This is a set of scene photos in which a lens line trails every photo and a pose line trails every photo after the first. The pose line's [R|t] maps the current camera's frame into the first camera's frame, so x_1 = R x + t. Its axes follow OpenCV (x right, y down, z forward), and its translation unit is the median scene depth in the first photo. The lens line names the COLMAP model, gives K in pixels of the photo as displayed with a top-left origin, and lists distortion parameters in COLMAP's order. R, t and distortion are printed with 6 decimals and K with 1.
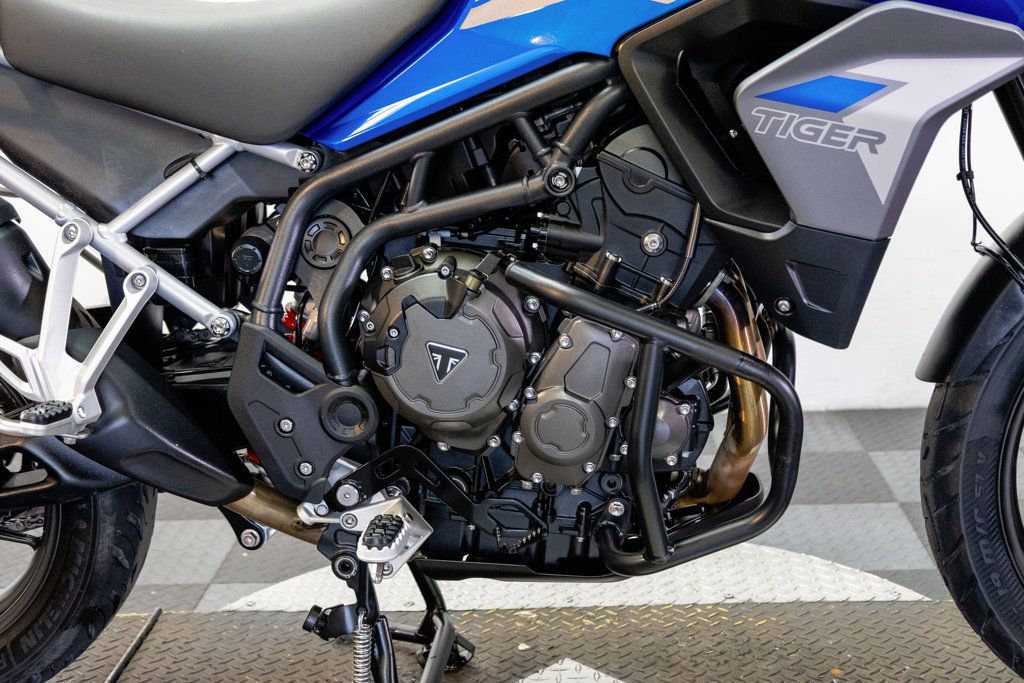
lens RADIAL K [[1443.2, 0, 512.0], [0, 1443.2, 341.5], [0, 0, 1]] dist [0.010529, 0.014366]
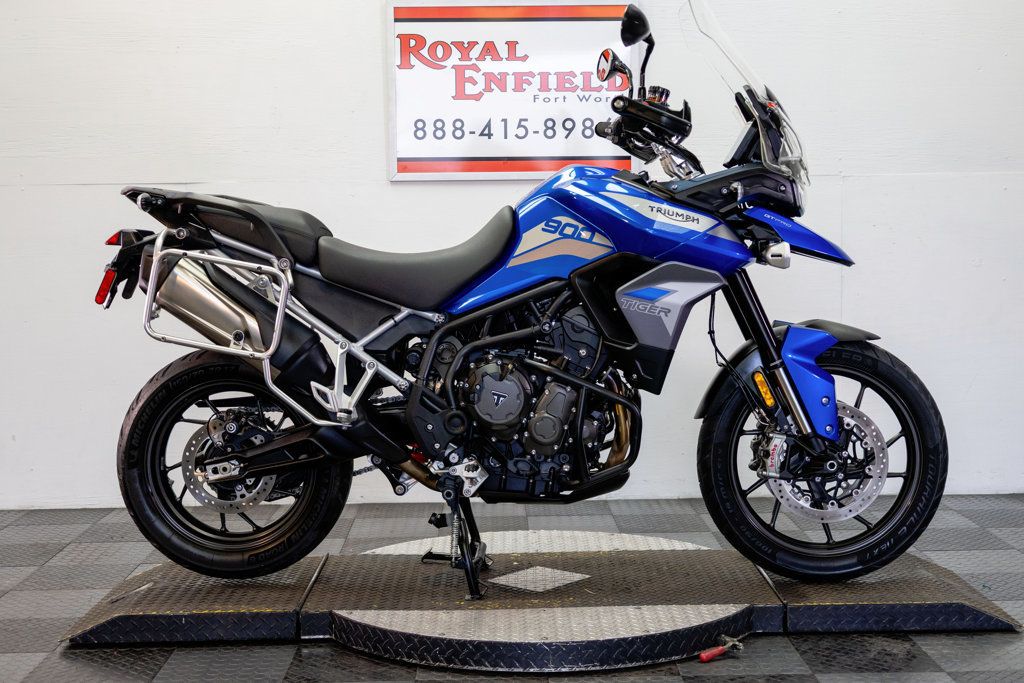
lens RADIAL K [[1490.5, 0, 512.0], [0, 1490.5, 341.5], [0, 0, 1]] dist [0.012487, 0.038046]
pose [[0.997572, 0.025134, 0.064946, -0.189677], [-0.013947, 0.985812, -0.167275, 0.339343], [-0.068229, 0.165963, 0.983769, -1.502326]]
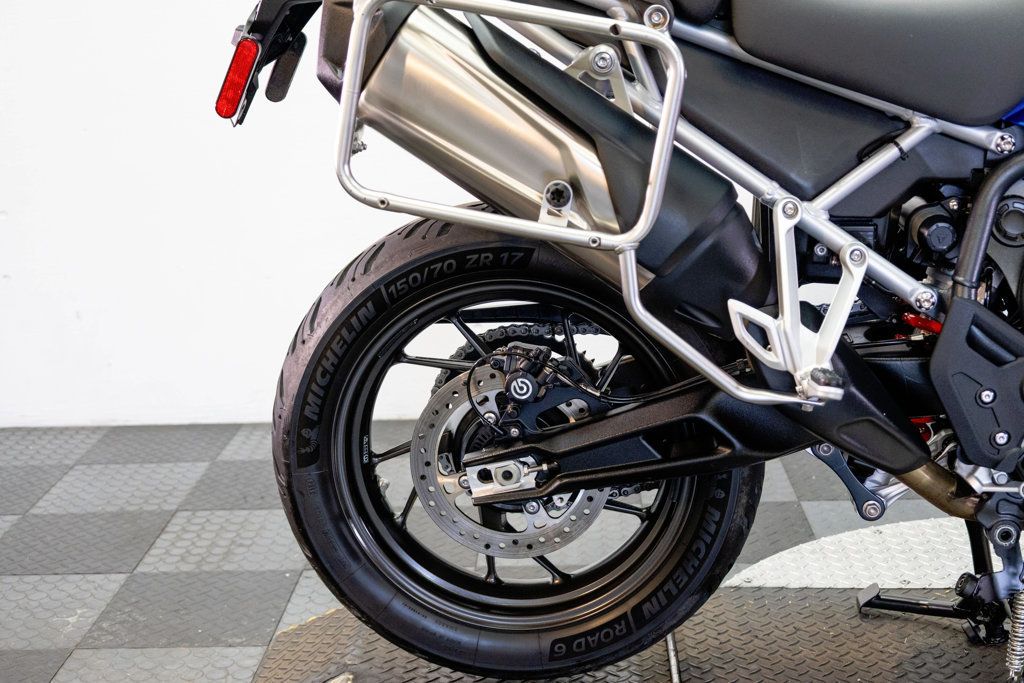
lens RADIAL K [[1443.2, 0, 512.0], [0, 1443.2, 341.5], [0, 0, 1]] dist [0.010529, 0.014366]
pose [[0.999732, 0.010264, 0.020742, -0.537335], [-0.010077, 0.999908, -0.009124, 0.032604], [-0.020833, 0.008913, 0.999743, -0.036257]]
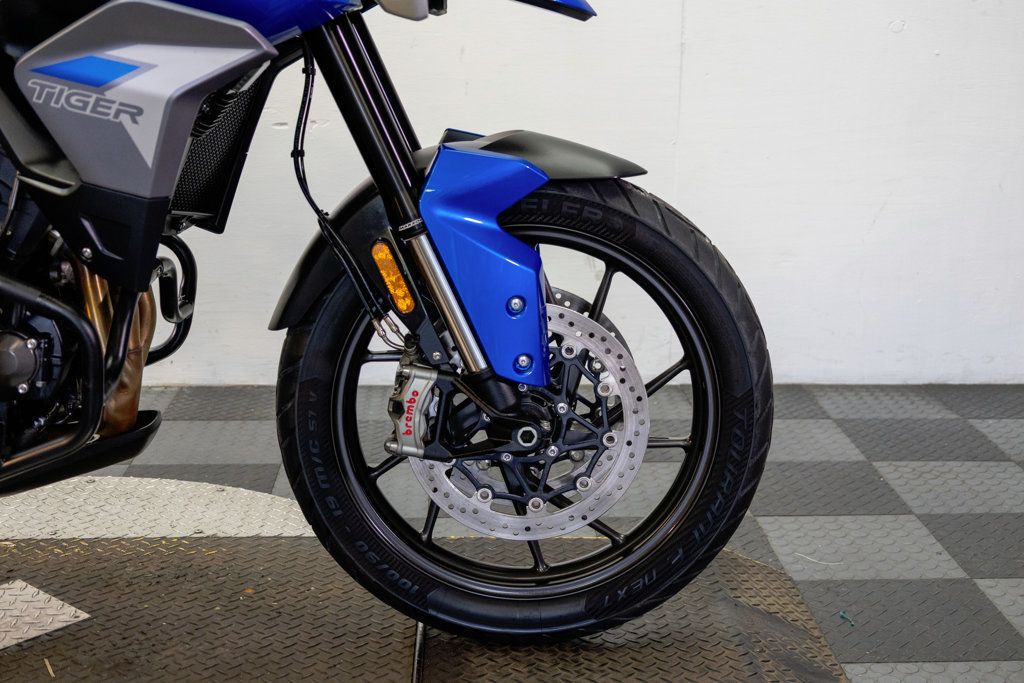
lens RADIAL K [[1432.6, 0, 512.0], [0, 1432.6, 341.5], [0, 0, 1]] dist [0.016318, 0.061170]
pose [[0.996029, 0.030340, 0.083705, 0.414743], [-0.029826, 0.999528, -0.007392, 0.042894], [-0.083890, 0.004866, 0.996463, -0.178594]]
